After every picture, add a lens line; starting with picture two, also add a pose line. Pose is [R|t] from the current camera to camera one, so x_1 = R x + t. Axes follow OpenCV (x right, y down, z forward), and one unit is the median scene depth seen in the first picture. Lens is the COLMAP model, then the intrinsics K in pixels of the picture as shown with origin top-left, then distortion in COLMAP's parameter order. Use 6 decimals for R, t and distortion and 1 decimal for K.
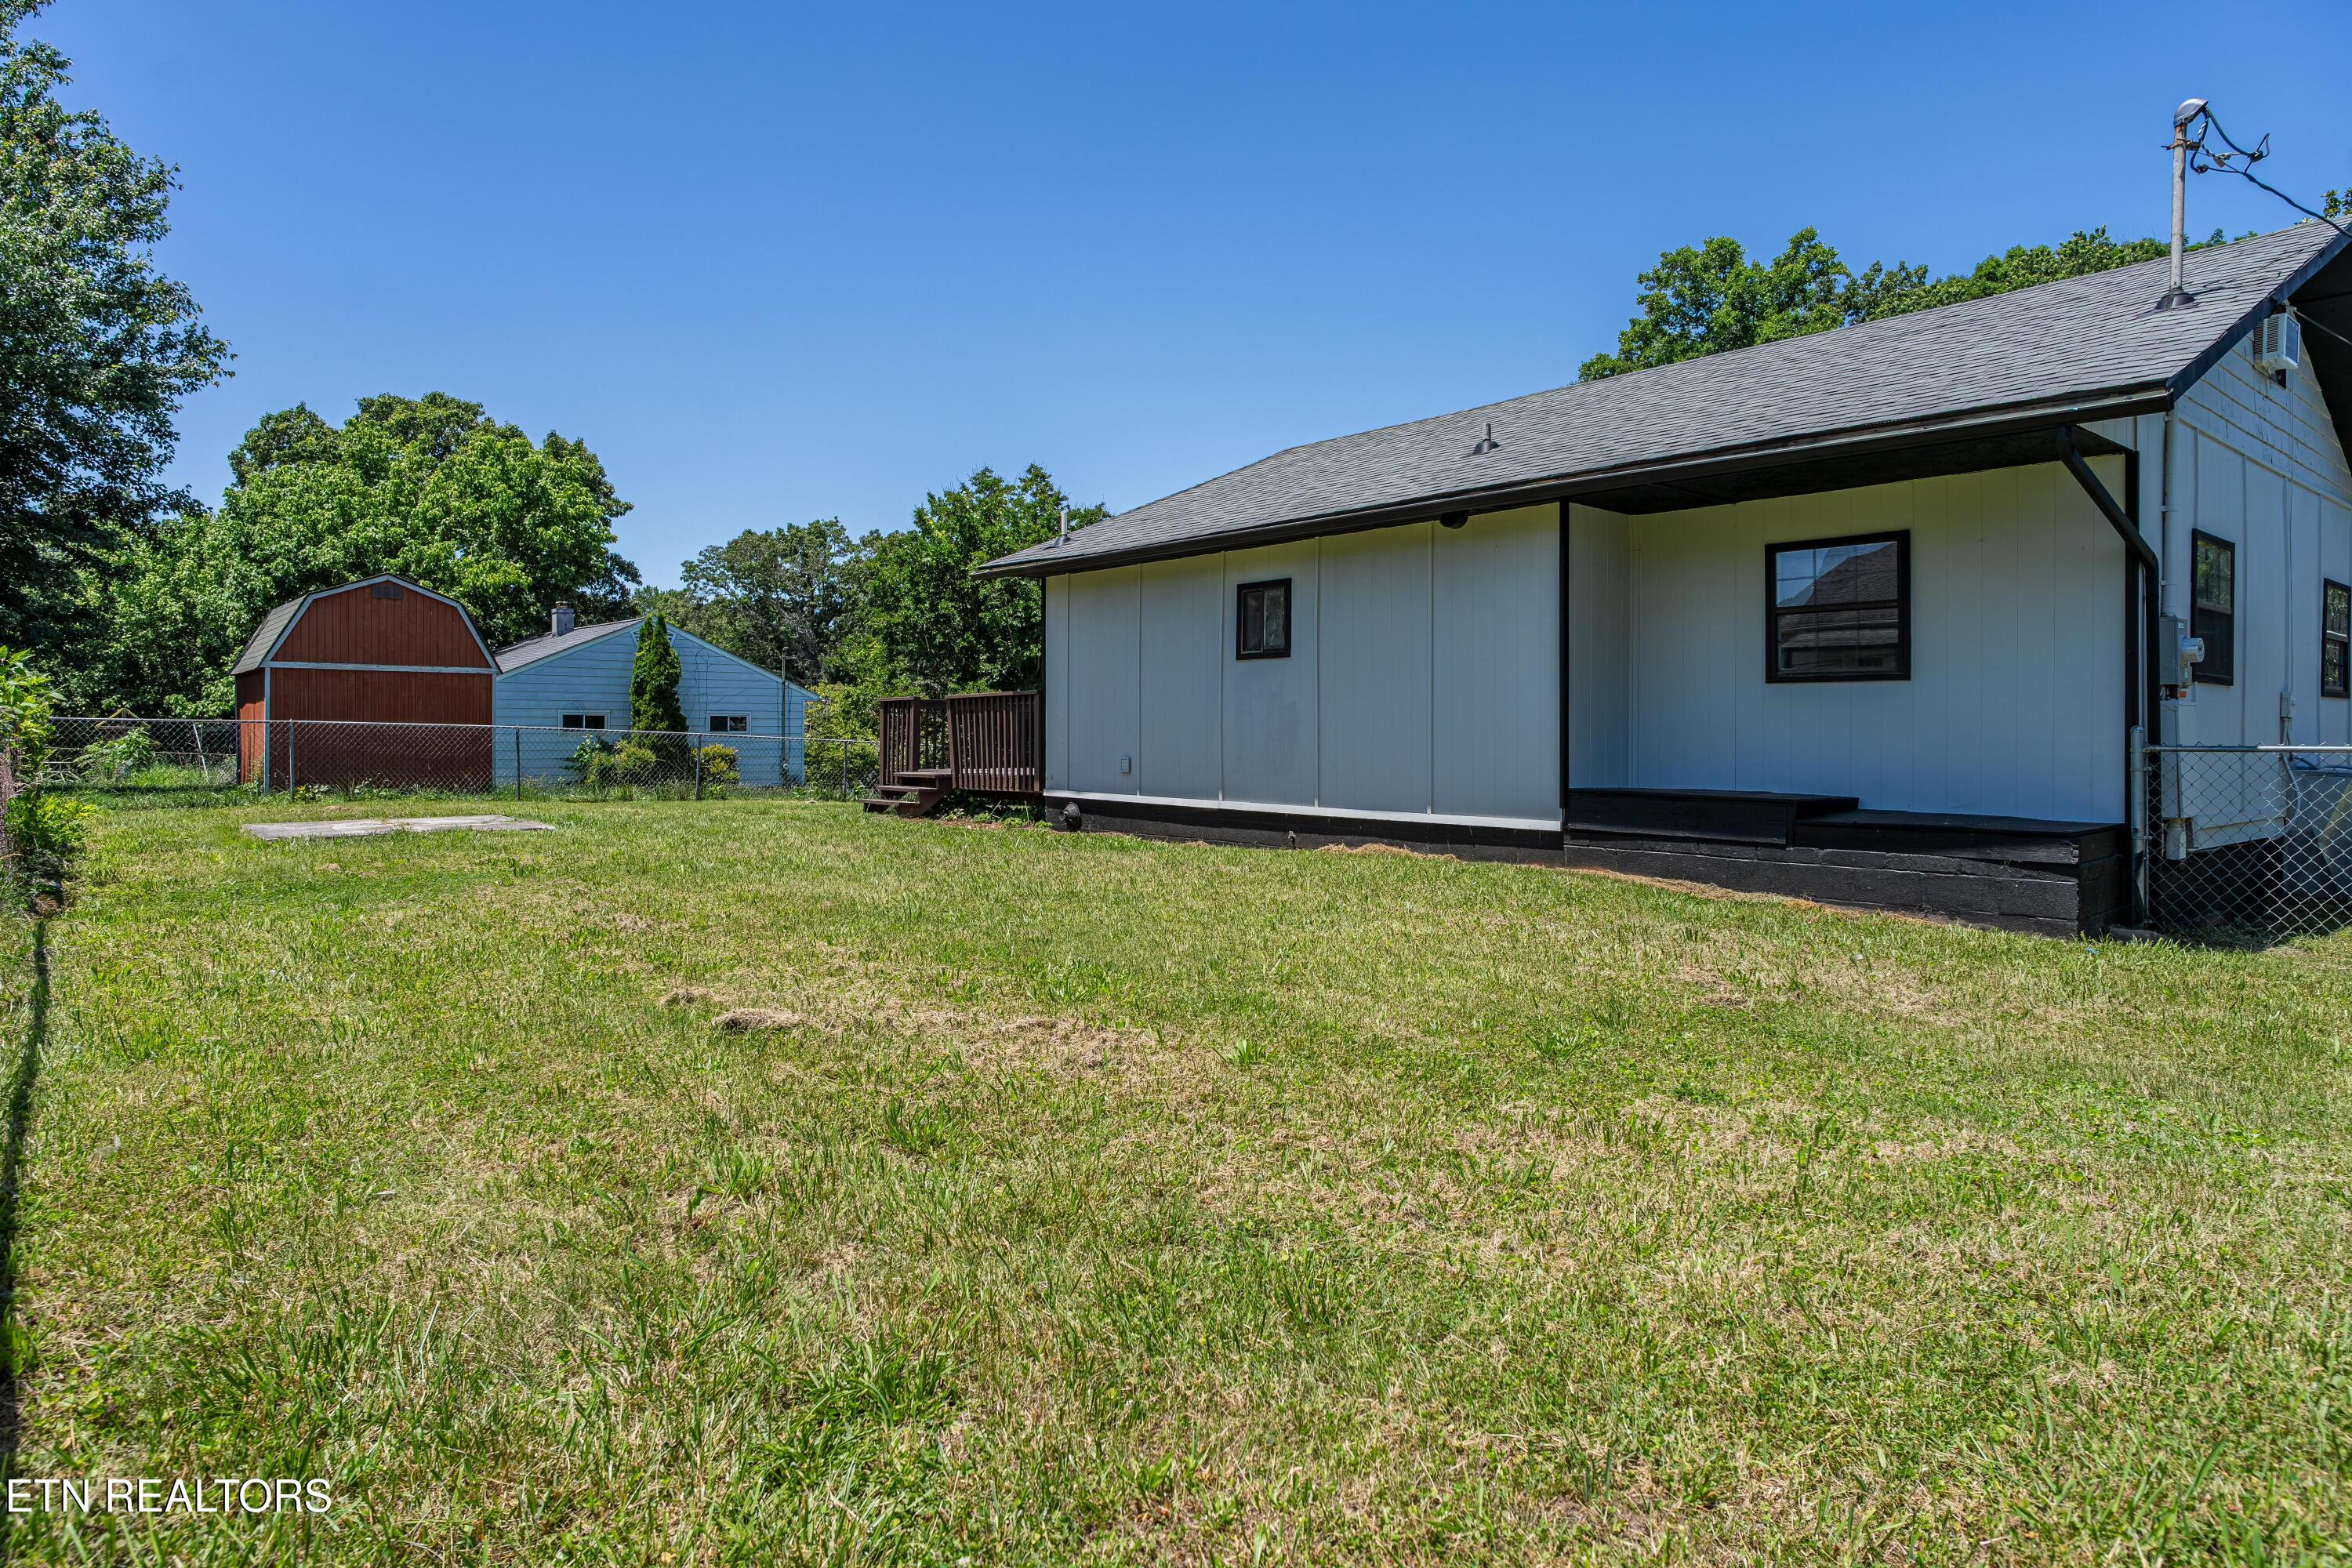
lens RADIAL K [[1355.3, 0, 1174.9], [0, 1355.3, 728.2], [0, 0, 1]] dist [-0.000887, 0.000041]
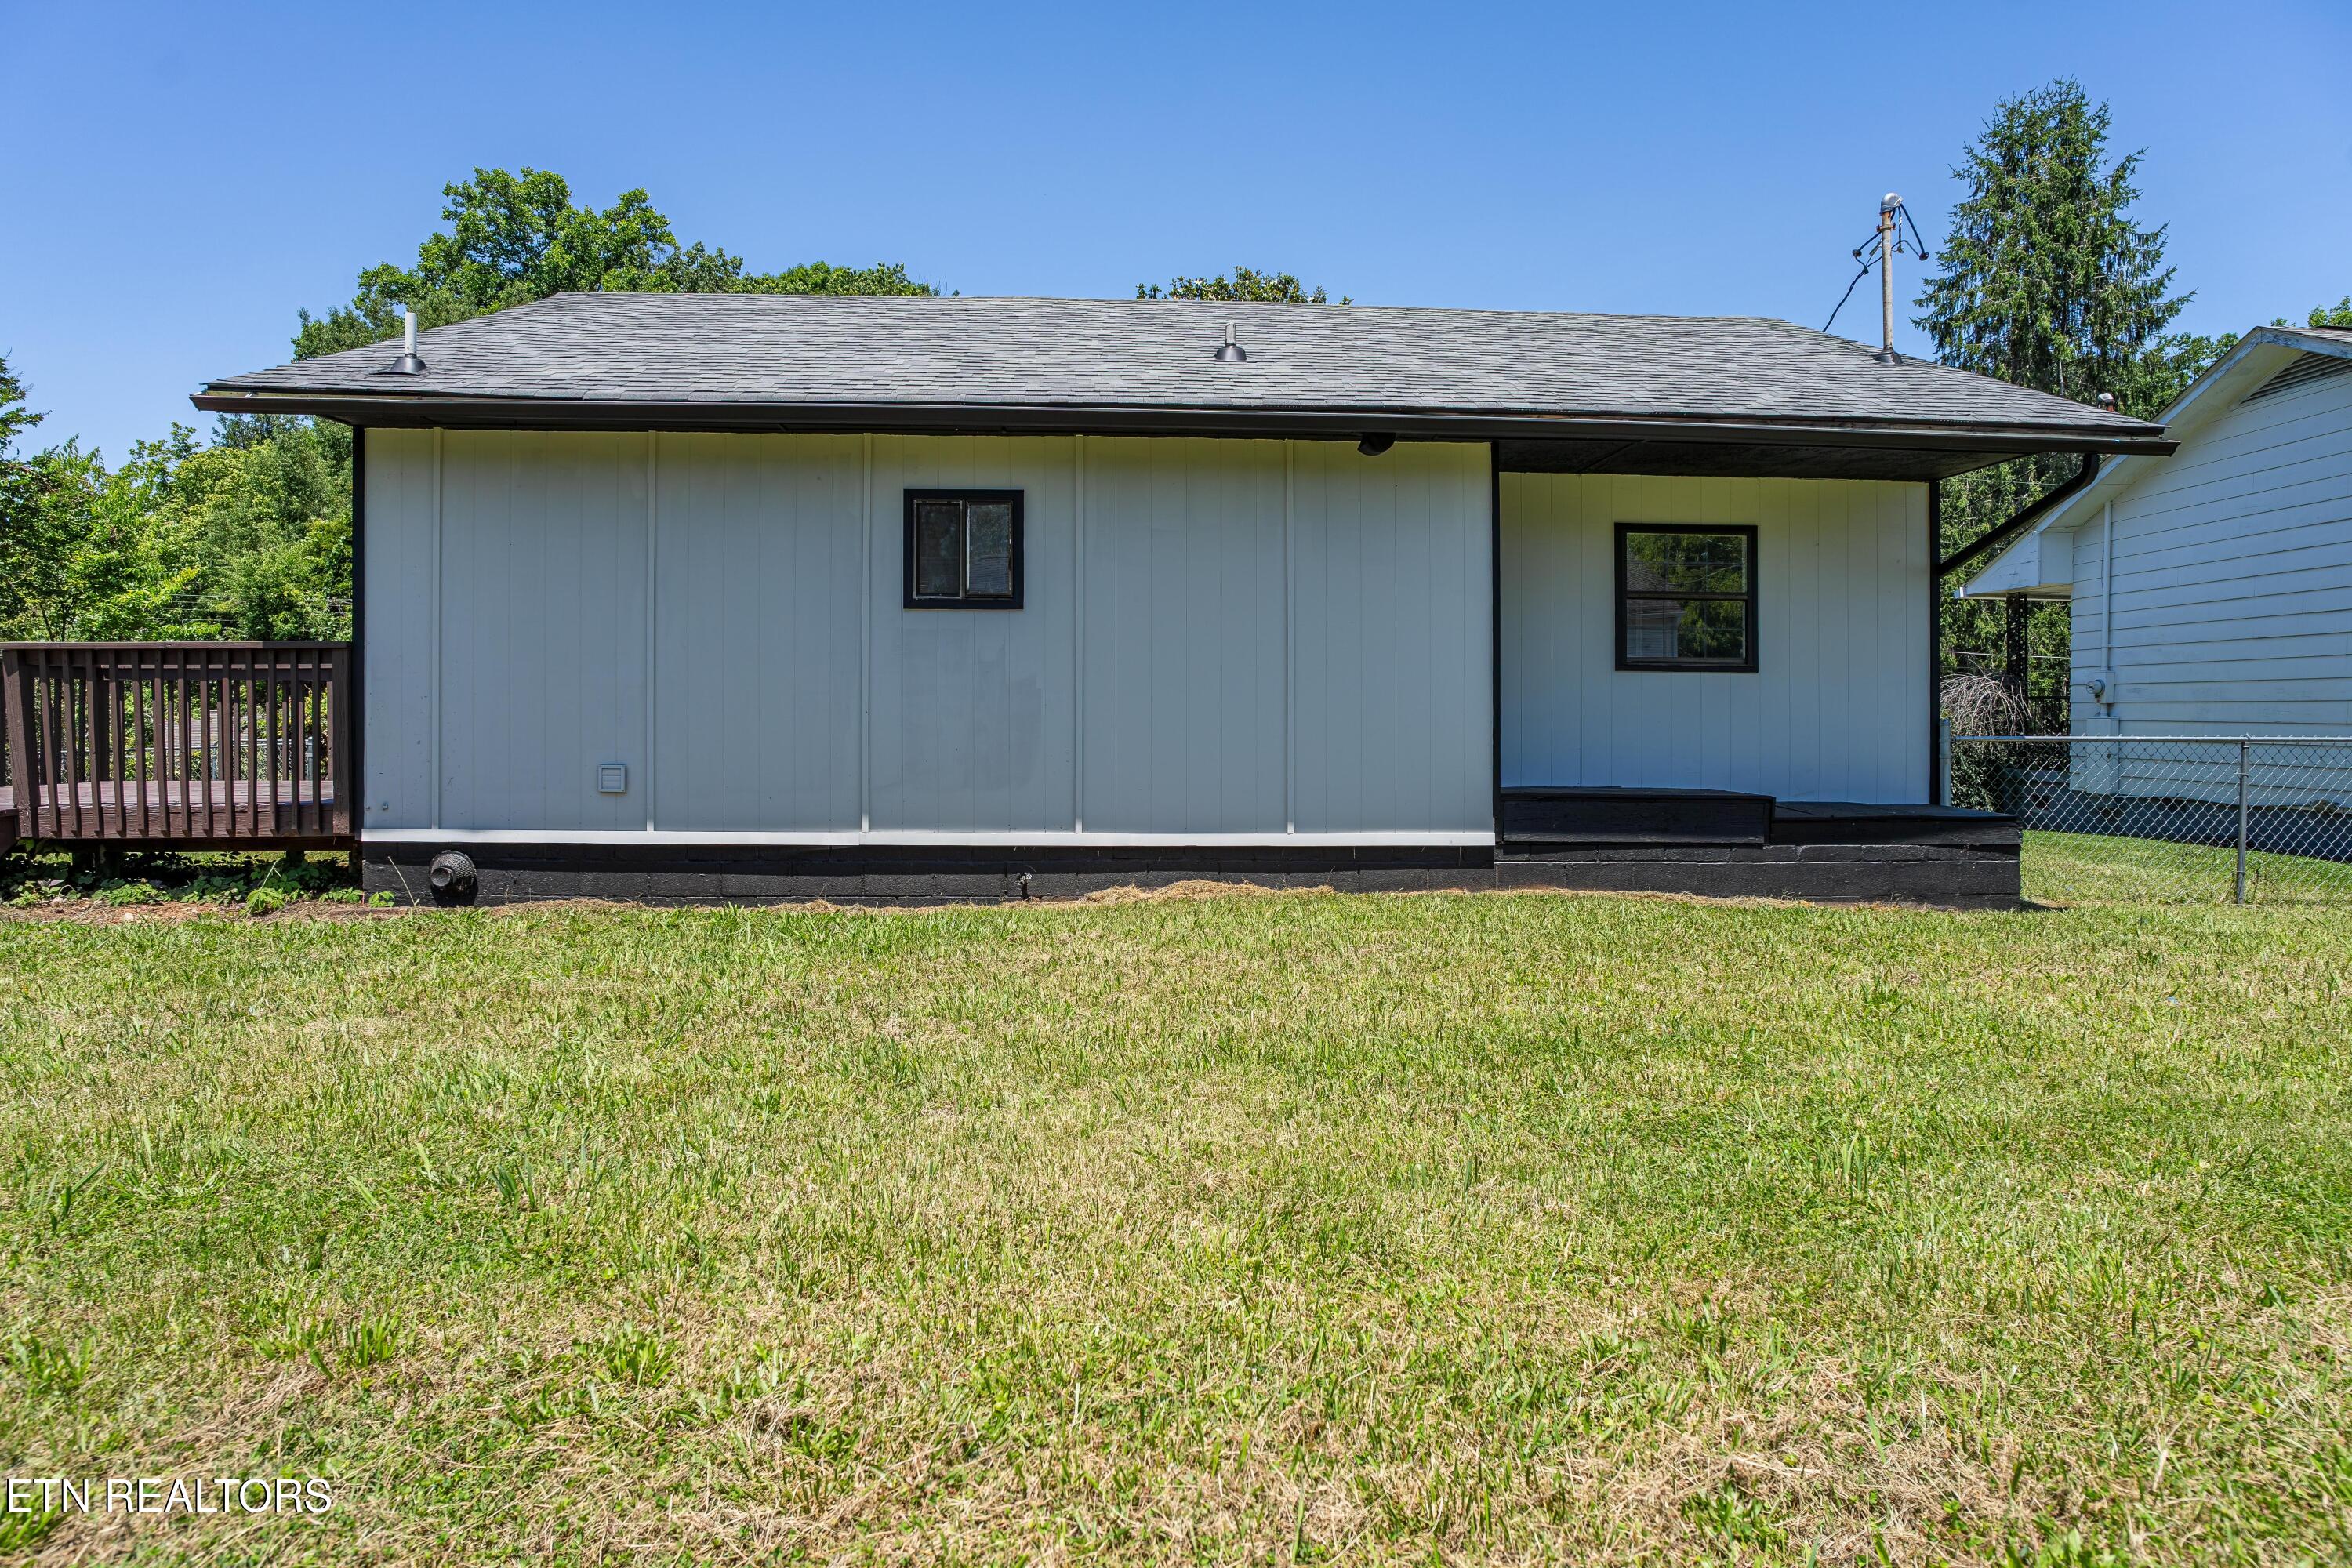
lens RADIAL K [[1393.1, 0, 1176.9], [0, 1393.1, 701.6], [0, 0, 1]] dist [-0.030275, -0.000051]
pose [[0.612354, 0.007822, 0.790545, -0.400193], [-0.006025, 0.999968, -0.005228, -0.004175], [-0.790561, -0.001562, 0.612381, 0.514208]]
